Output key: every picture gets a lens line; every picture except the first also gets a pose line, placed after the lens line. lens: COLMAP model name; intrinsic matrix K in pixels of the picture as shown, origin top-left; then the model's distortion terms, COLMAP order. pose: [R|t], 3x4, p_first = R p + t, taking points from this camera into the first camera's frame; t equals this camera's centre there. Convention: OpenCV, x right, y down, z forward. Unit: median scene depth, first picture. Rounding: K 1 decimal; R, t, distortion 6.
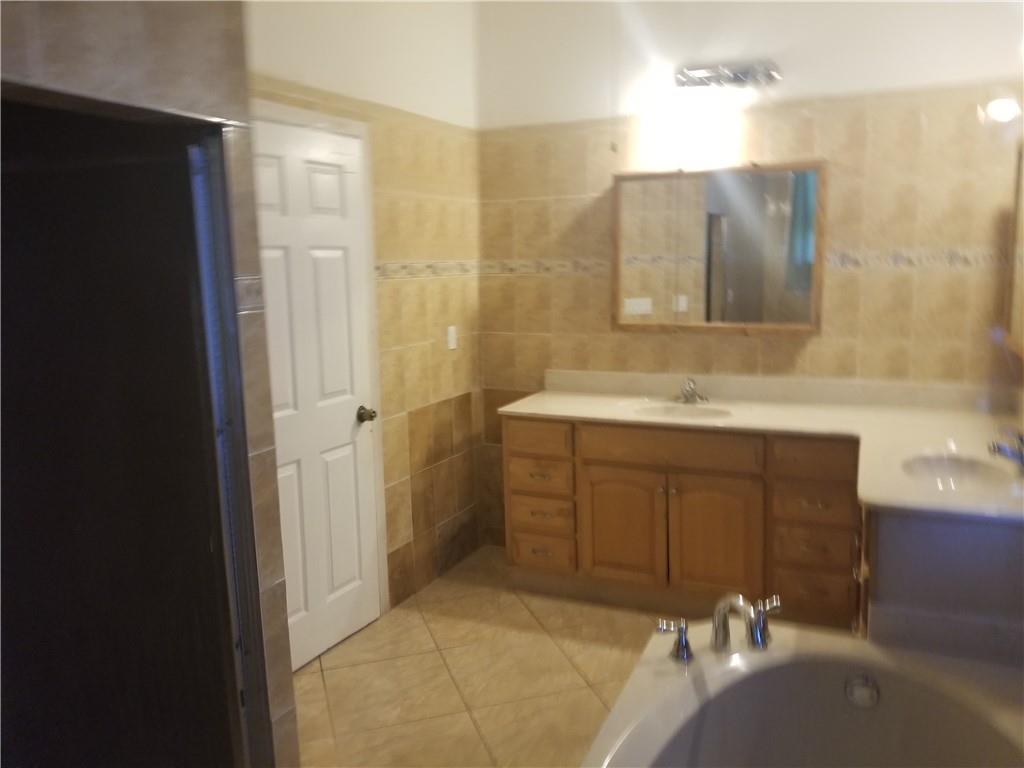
lens RADIAL K [[803.8, 0, 502.5], [0, 803.8, 364.8], [0, 0, 1]] dist [0.088329, -0.143319]
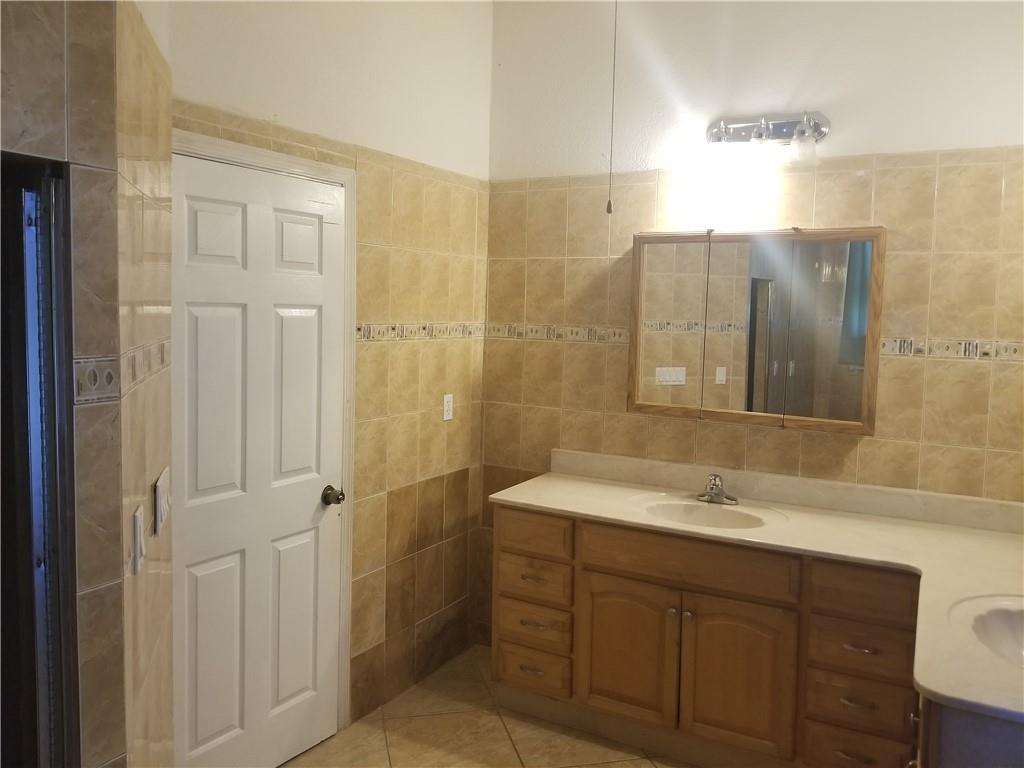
lens RADIAL K [[799.8, 0, 486.3], [0, 799.8, 351.0], [0, 0, 1]] dist [0.063612, -0.112907]
pose [[0.995341, 0.048613, -0.083262, 0.056431], [-0.054598, 0.995968, -0.071180, -0.039135], [0.079466, 0.075395, 0.993982, 0.130086]]
